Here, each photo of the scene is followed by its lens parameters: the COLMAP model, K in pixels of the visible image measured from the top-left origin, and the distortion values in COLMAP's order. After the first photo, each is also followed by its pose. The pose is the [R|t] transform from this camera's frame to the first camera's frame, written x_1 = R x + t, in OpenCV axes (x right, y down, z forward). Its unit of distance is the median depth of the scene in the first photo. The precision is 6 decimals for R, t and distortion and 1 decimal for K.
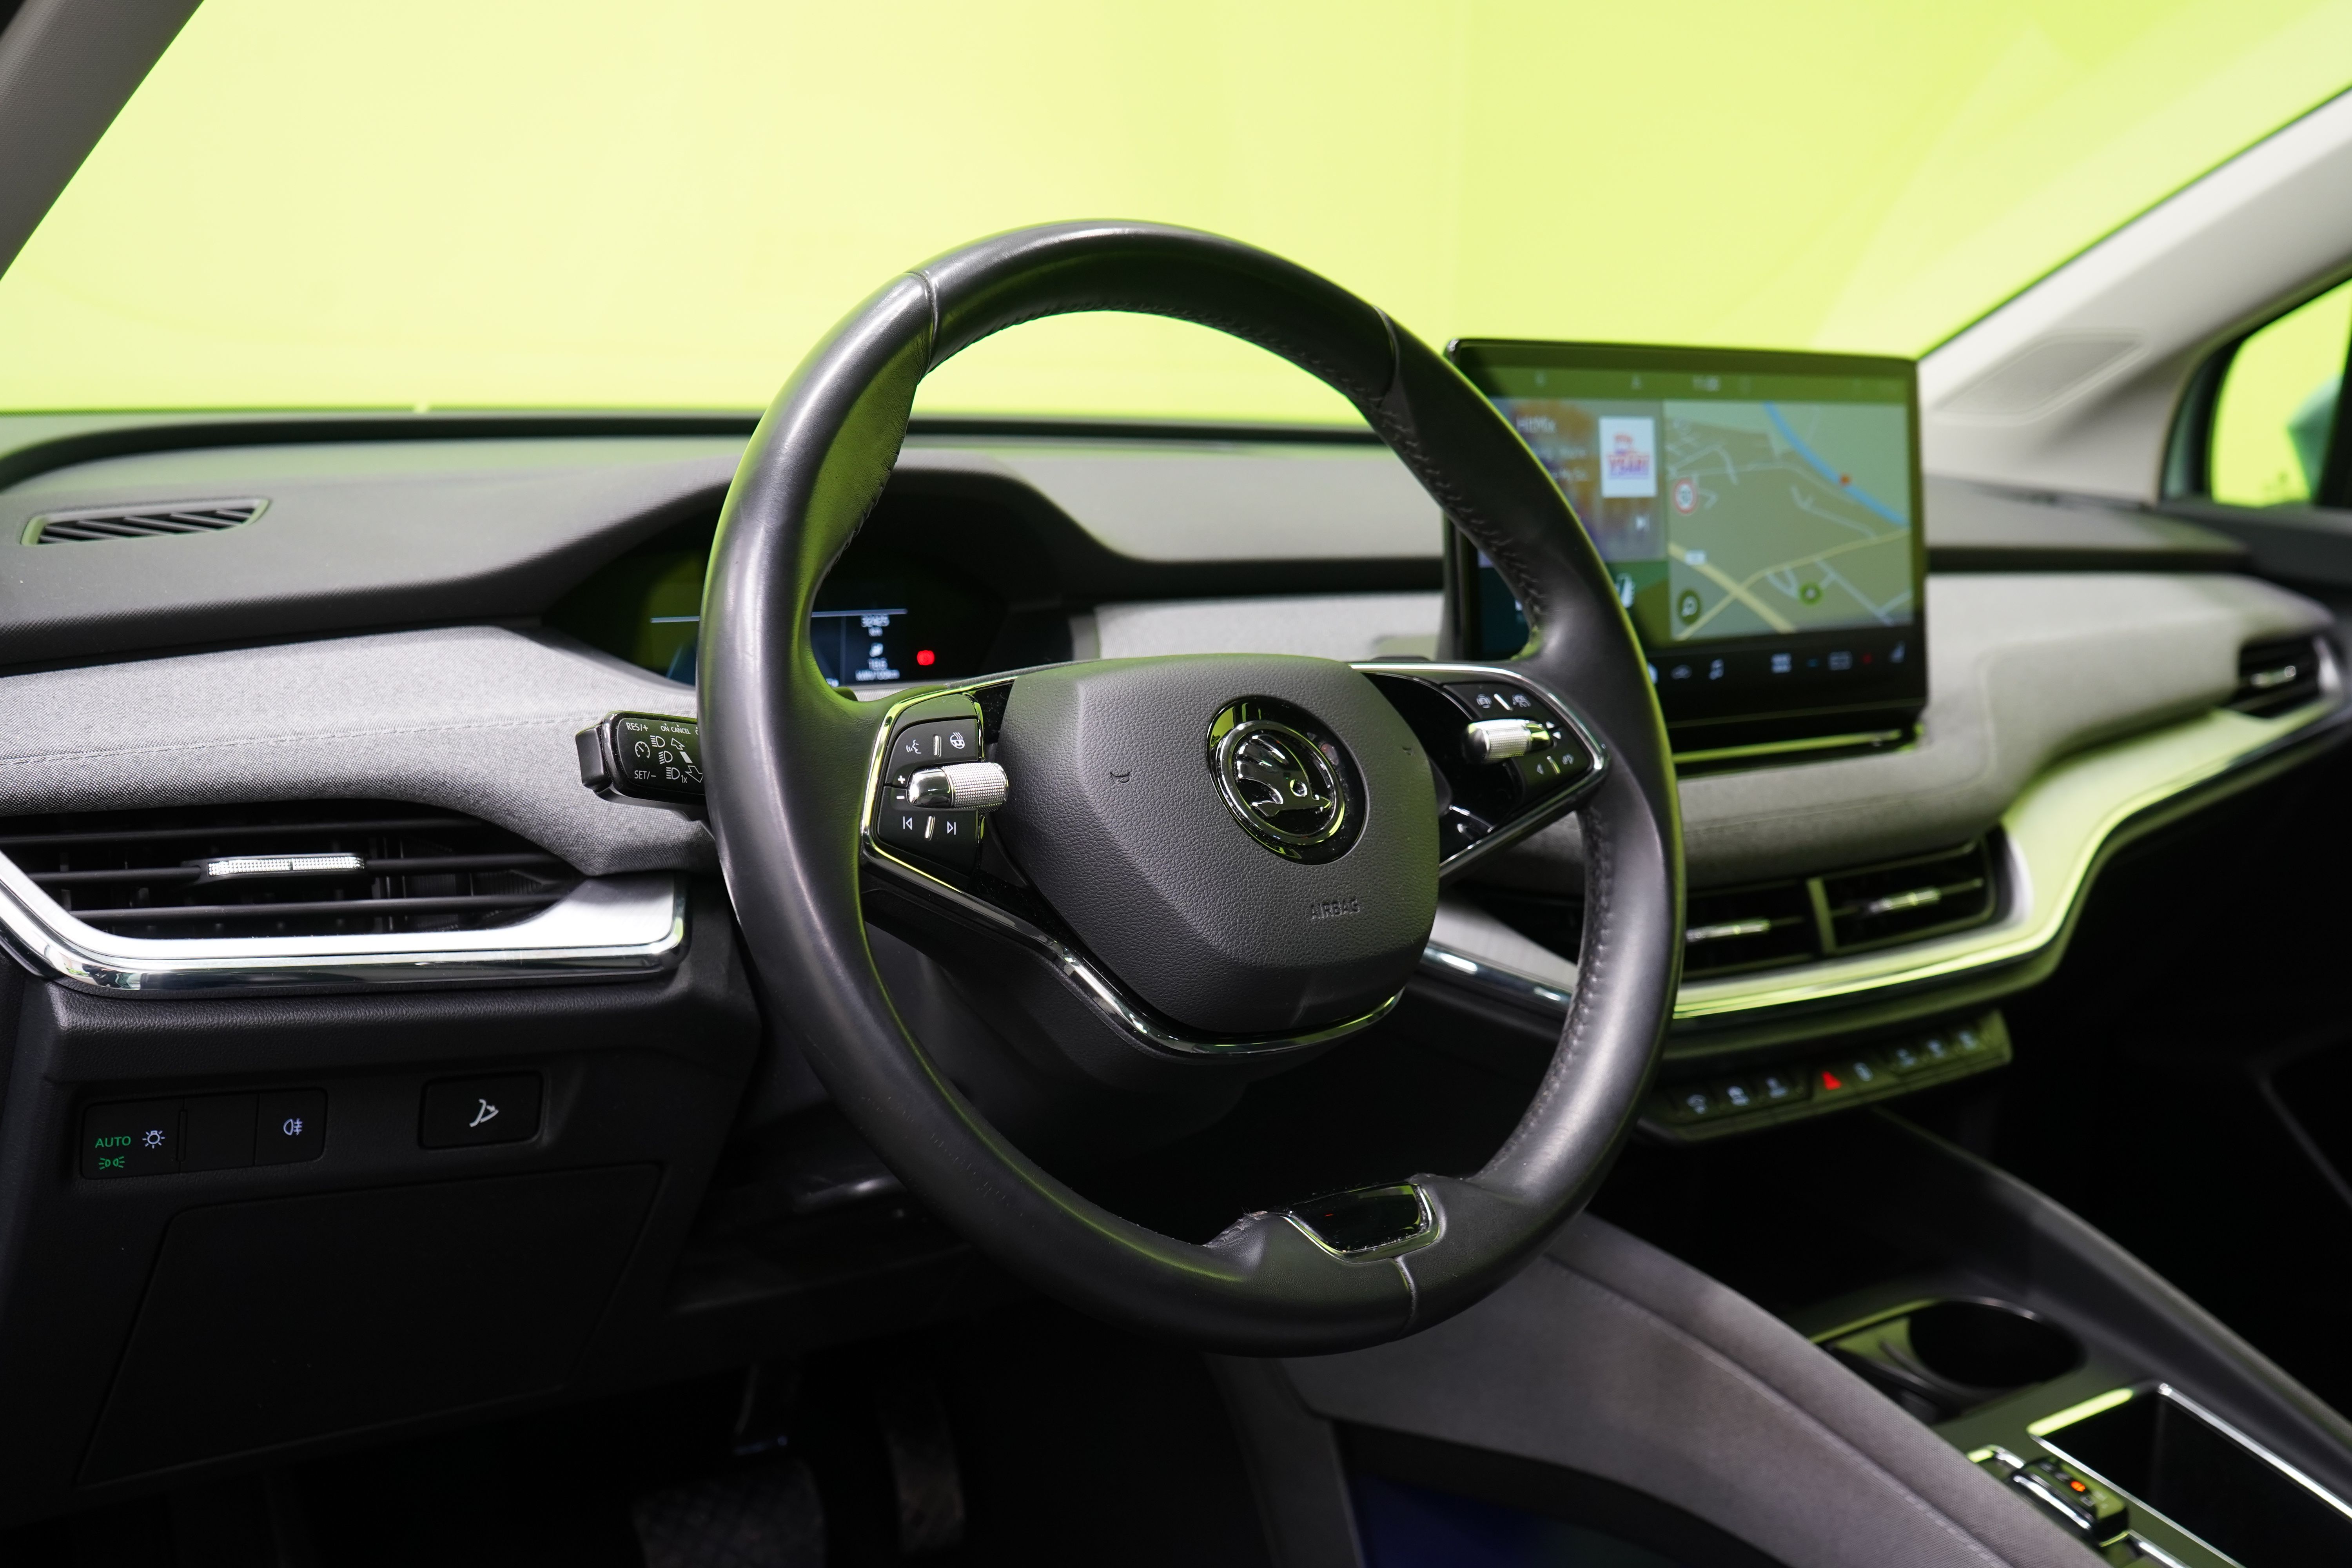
lens RADIAL K [[2403.1, 0, 1171.0], [0, 2403.1, 777.9], [0, 0, 1]] dist [-0.002620, 0.000000]
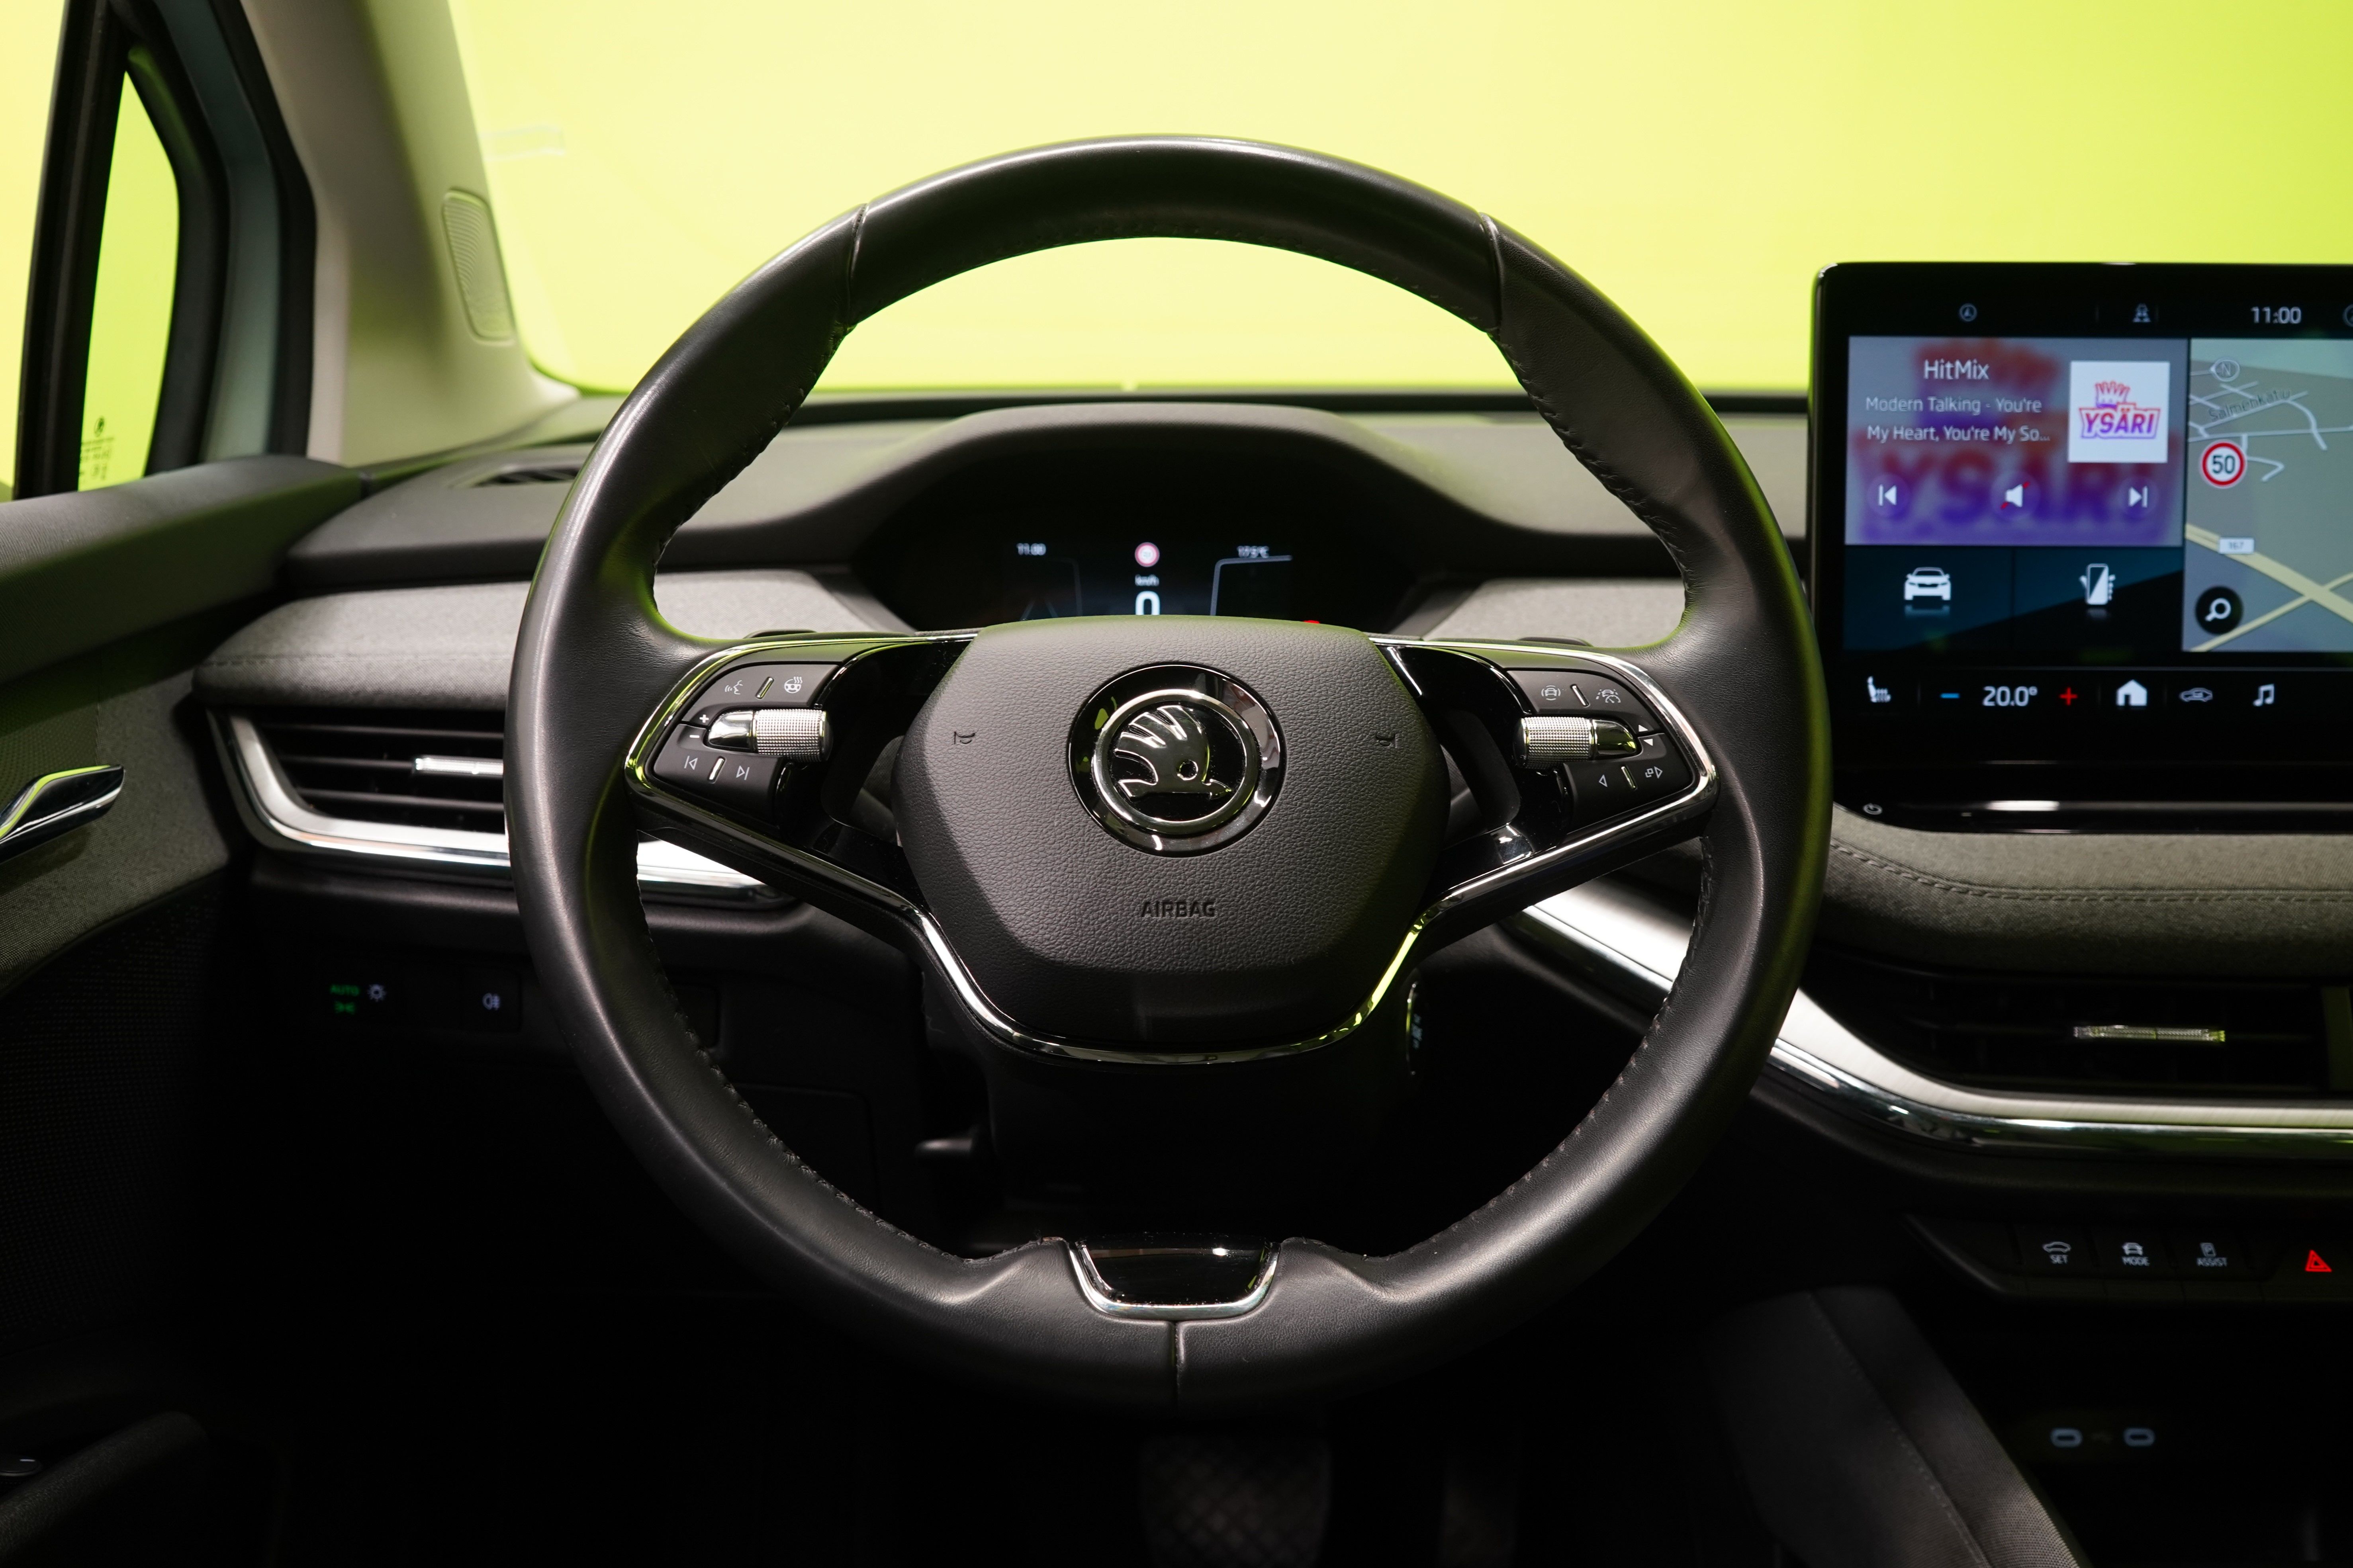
lens RADIAL K [[2258.2, 0, 1178.5], [0, 2258.2, 789.9], [0, 0, 1]] dist [0.010439, 0.000000]
pose [[0.818541, 0.085278, -0.568084, 0.364402], [-0.082743, 0.996110, 0.030308, -0.009081], [0.568458, 0.022197, 0.822413, 0.229267]]
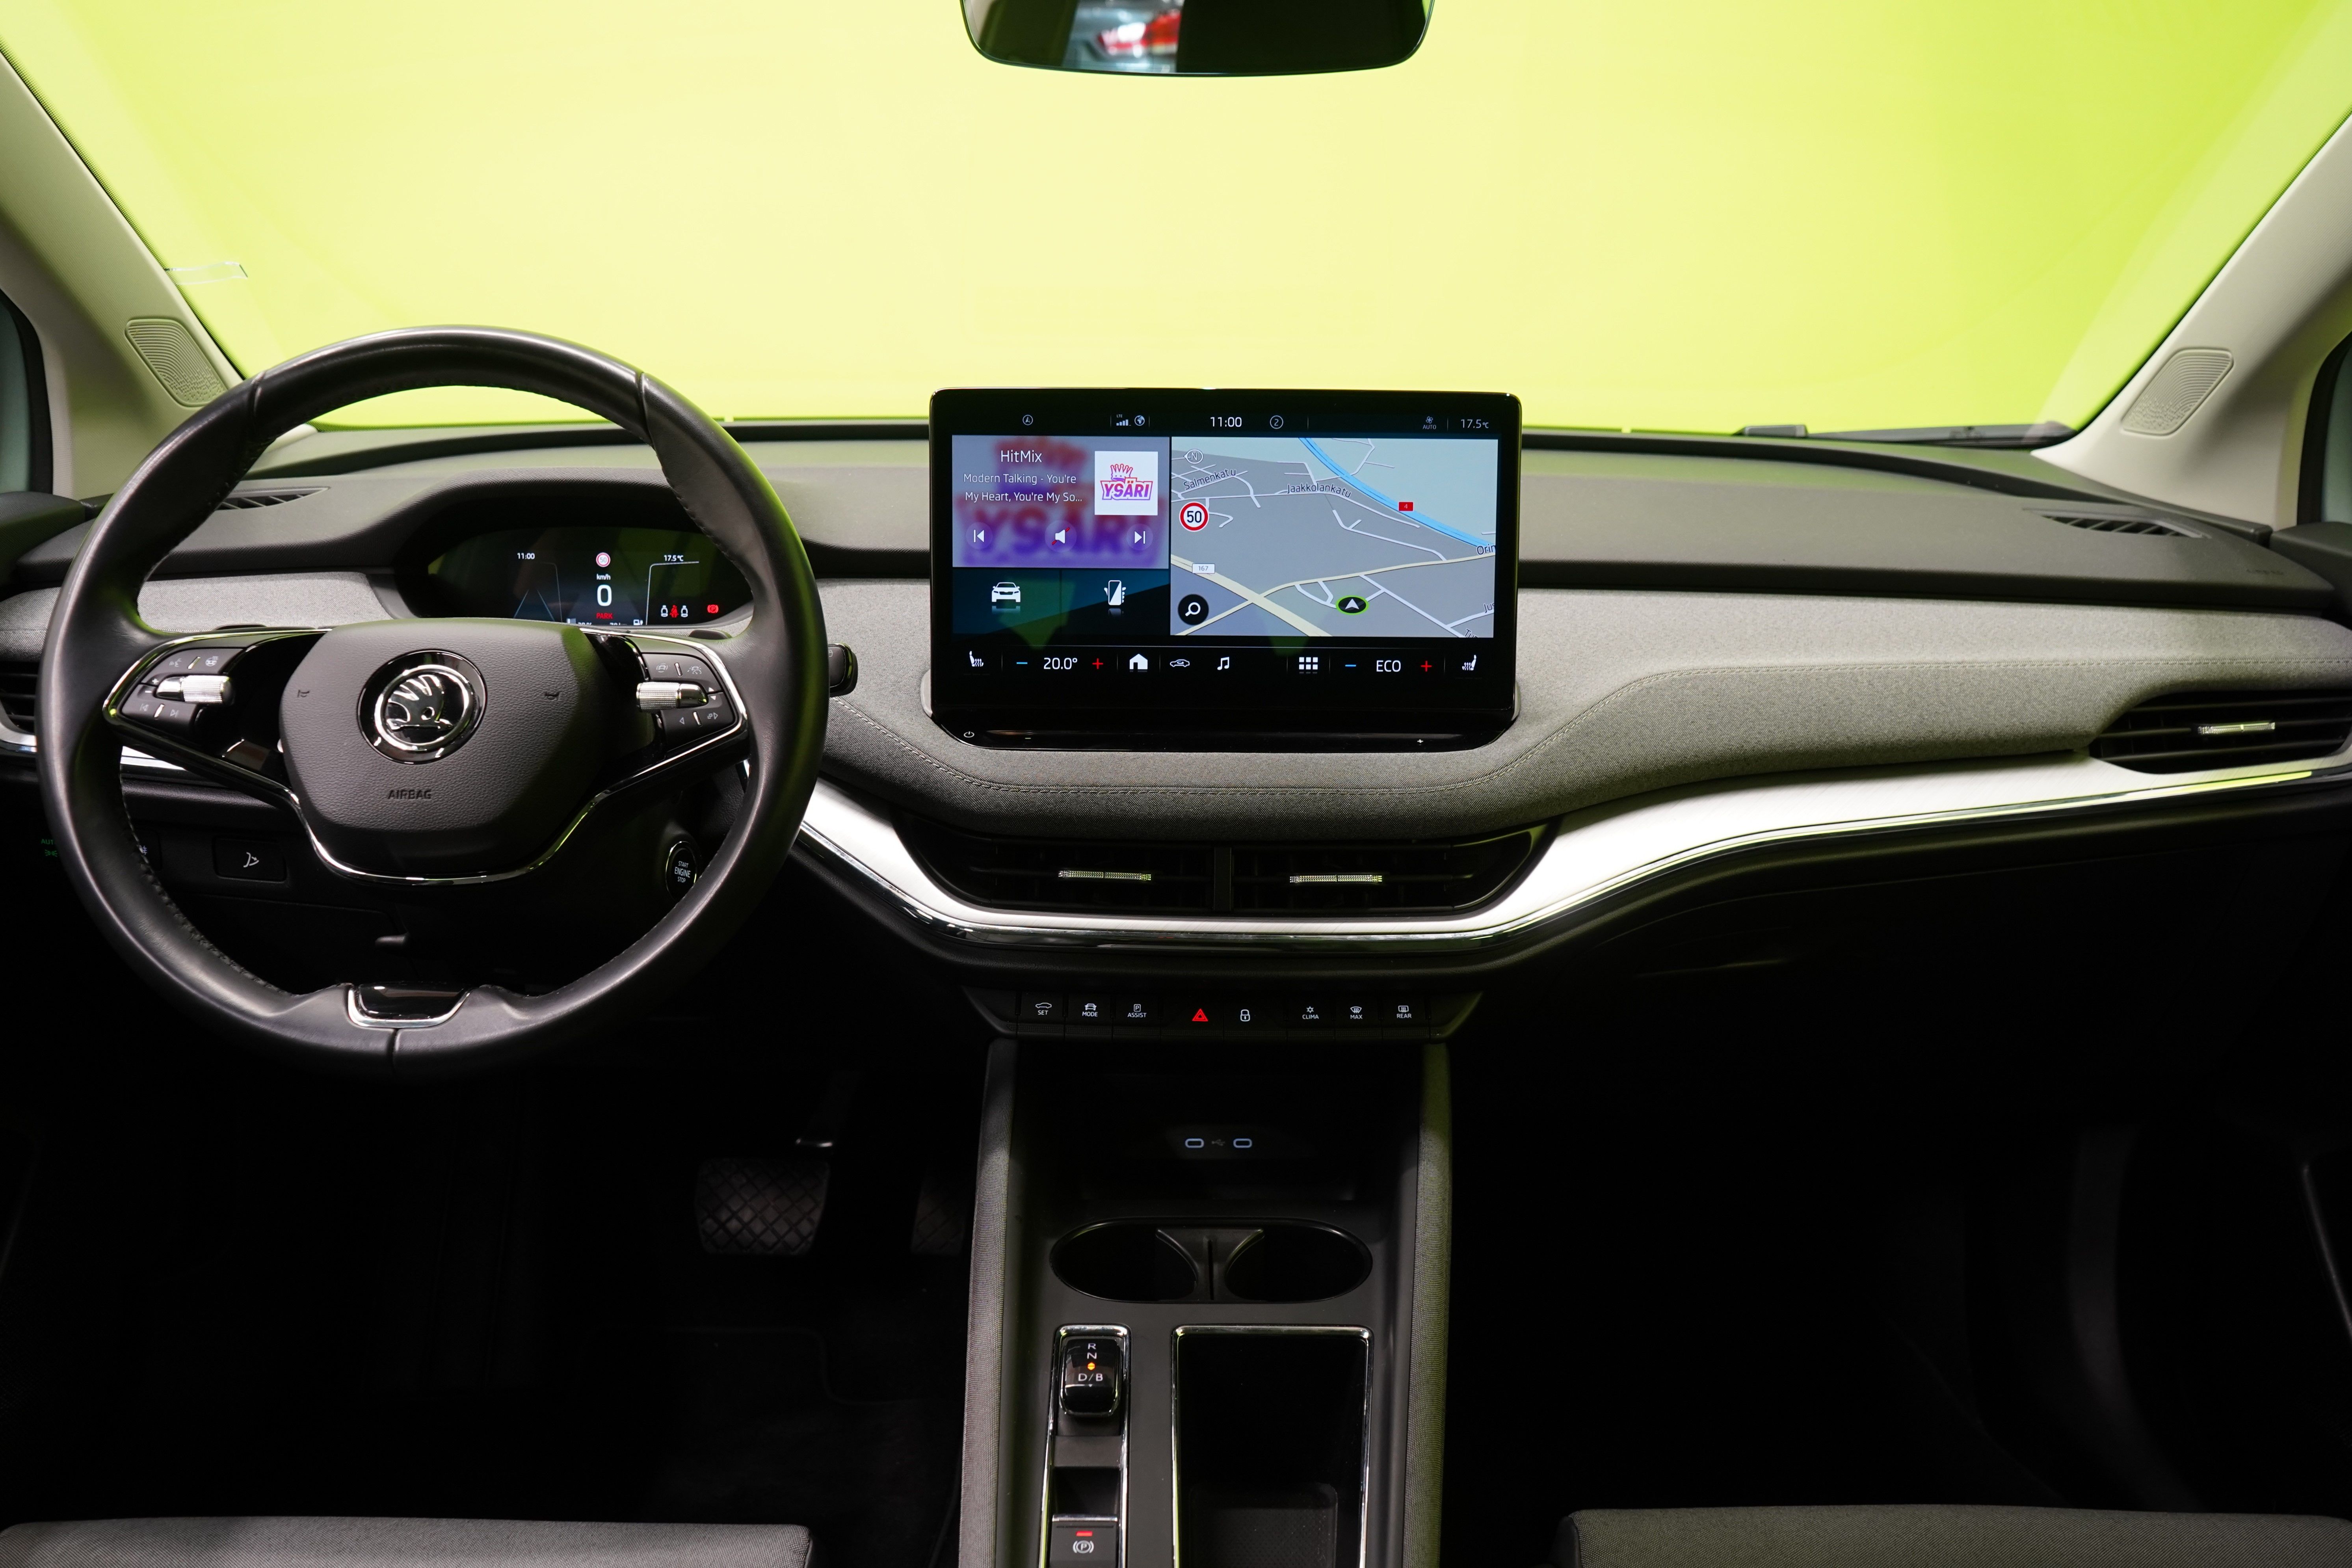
lens RADIAL K [[2003.3, 0, 1174.4], [0, 2003.3, 782.4], [0, 0, 1]] dist [-0.004753, 0.003846]
pose [[0.803769, 0.117209, -0.583281, 0.815718], [-0.087363, 0.993026, 0.079159, -0.064781], [0.588492, -0.012668, 0.808404, 0.188774]]
